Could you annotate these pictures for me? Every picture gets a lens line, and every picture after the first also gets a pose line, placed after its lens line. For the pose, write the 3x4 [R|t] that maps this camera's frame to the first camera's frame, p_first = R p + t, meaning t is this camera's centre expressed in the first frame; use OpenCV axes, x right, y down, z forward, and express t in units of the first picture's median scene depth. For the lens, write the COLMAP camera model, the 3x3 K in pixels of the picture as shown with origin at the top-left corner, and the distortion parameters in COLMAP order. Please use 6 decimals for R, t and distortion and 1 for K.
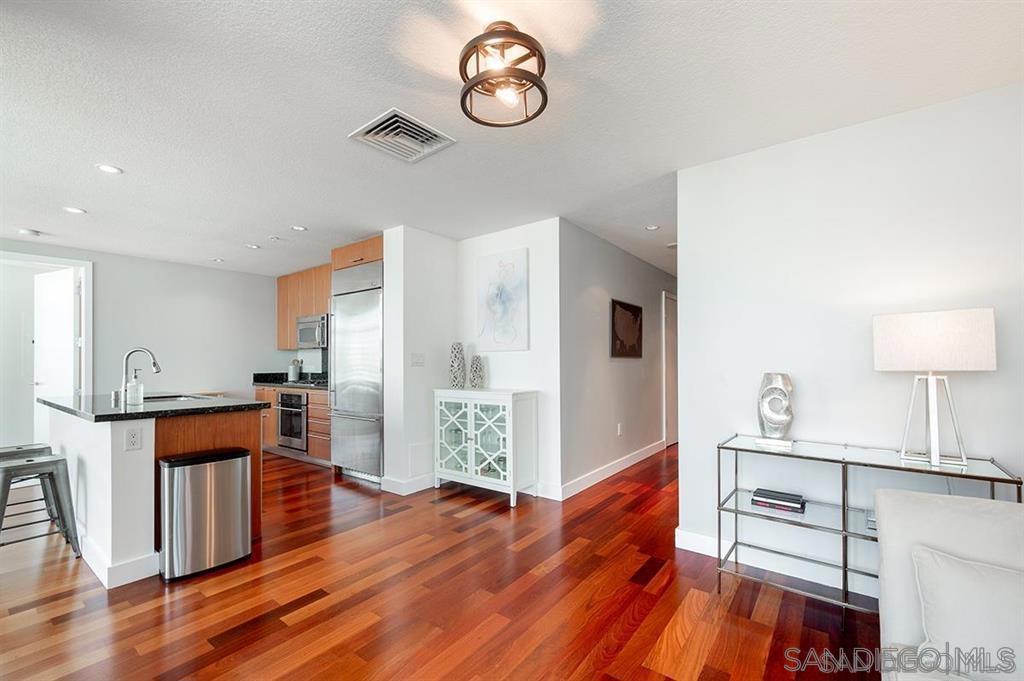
lens RADIAL K [[415.7, 0, 535.9], [0, 415.7, 360.4], [0, 0, 1]] dist [-0.002580, -0.000153]
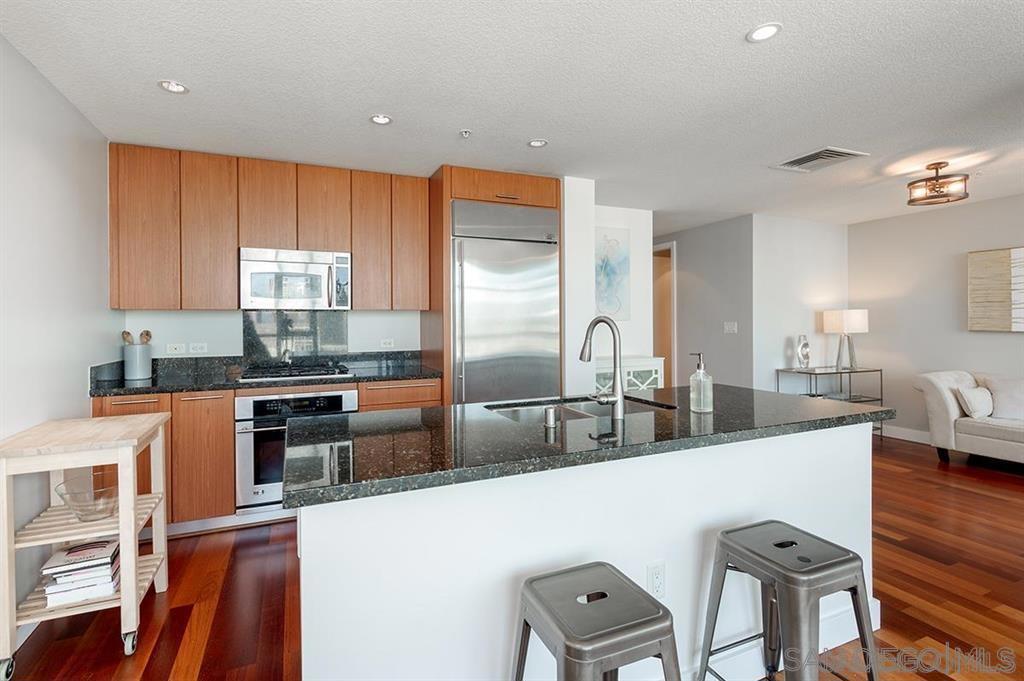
lens RADIAL K [[472.7, 0, 489.1], [0, 472.7, 323.1], [0, 0, 1]] dist [0.003570, 0.000222]
pose [[0.520079, 0.000139, 0.854118, -1.421418], [-0.003059, 0.999994, 0.001700, -0.019701], [-0.854113, -0.003497, 0.520076, 0.711833]]
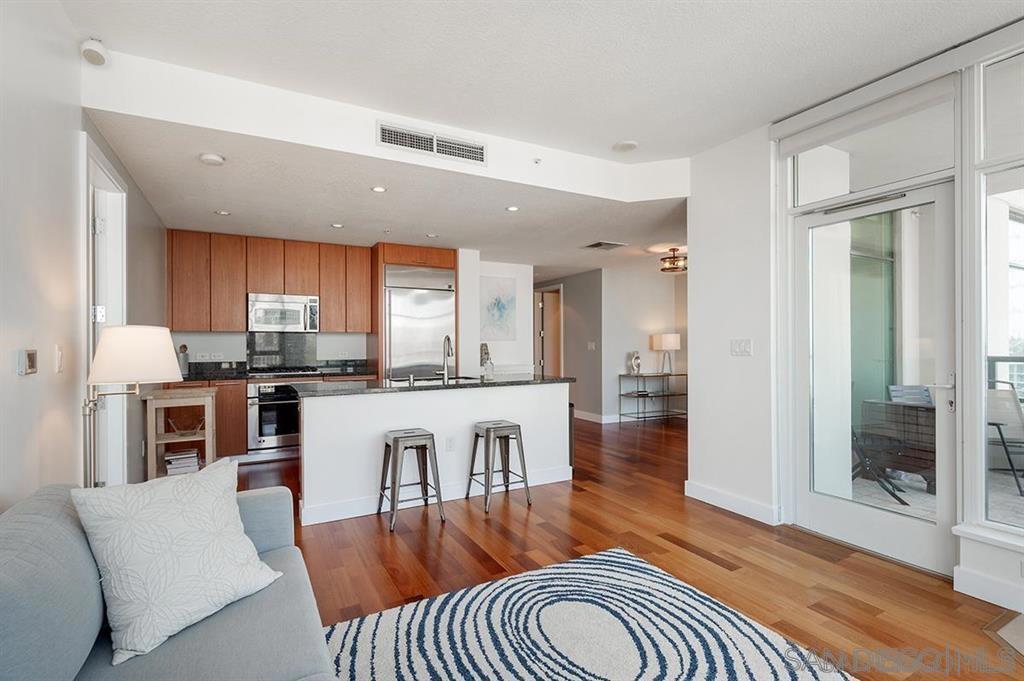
lens RADIAL K [[483.7, 0, 511.4], [0, 483.7, 343.8], [0, 0, 1]] dist [0.000714, 0.000059]
pose [[0.427801, 0.008865, 0.903830, -1.902191], [-0.005568, 0.999959, -0.007172, 0.002107], [-0.903856, -0.001964, 0.427833, 0.211138]]
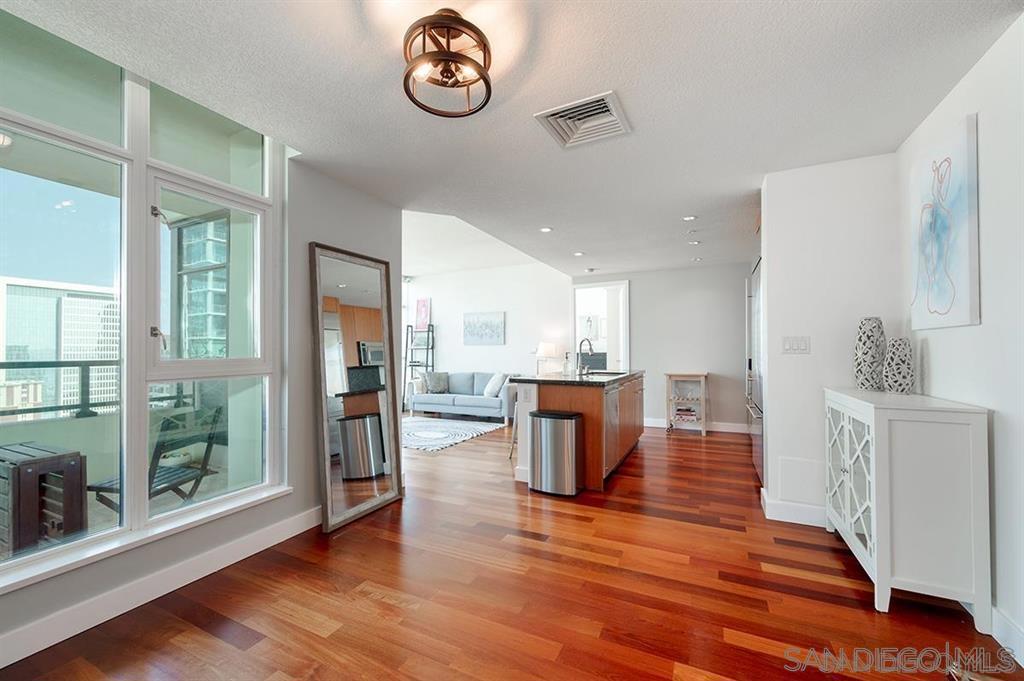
lens RADIAL K [[415.7, 0, 510.3], [0, 415.7, 345.7], [0, 0, 1]] dist [-0.002580, -0.000153]
pose [[0.169732, -0.004095, -0.985482, 0.396668], [0.005397, 0.999980, -0.003226, -0.000666], [0.985475, -0.004771, 0.169751, 0.413372]]
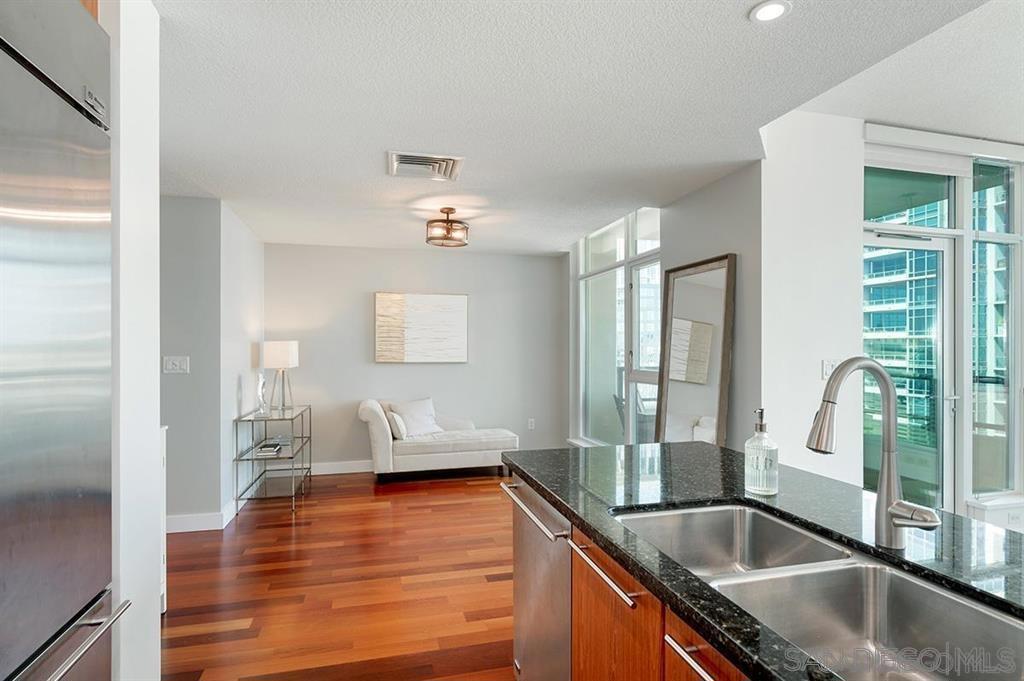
lens RADIAL K [[513.4, 0, 511.1], [0, 513.4, 347.1], [0, 0, 1]] dist [0.002103, 0.000053]
pose [[-0.780329, 0.006921, 0.625331, -0.913459], [0.000918, 0.999950, -0.009922, -0.031601], [-0.625369, -0.007168, -0.780297, 1.239779]]
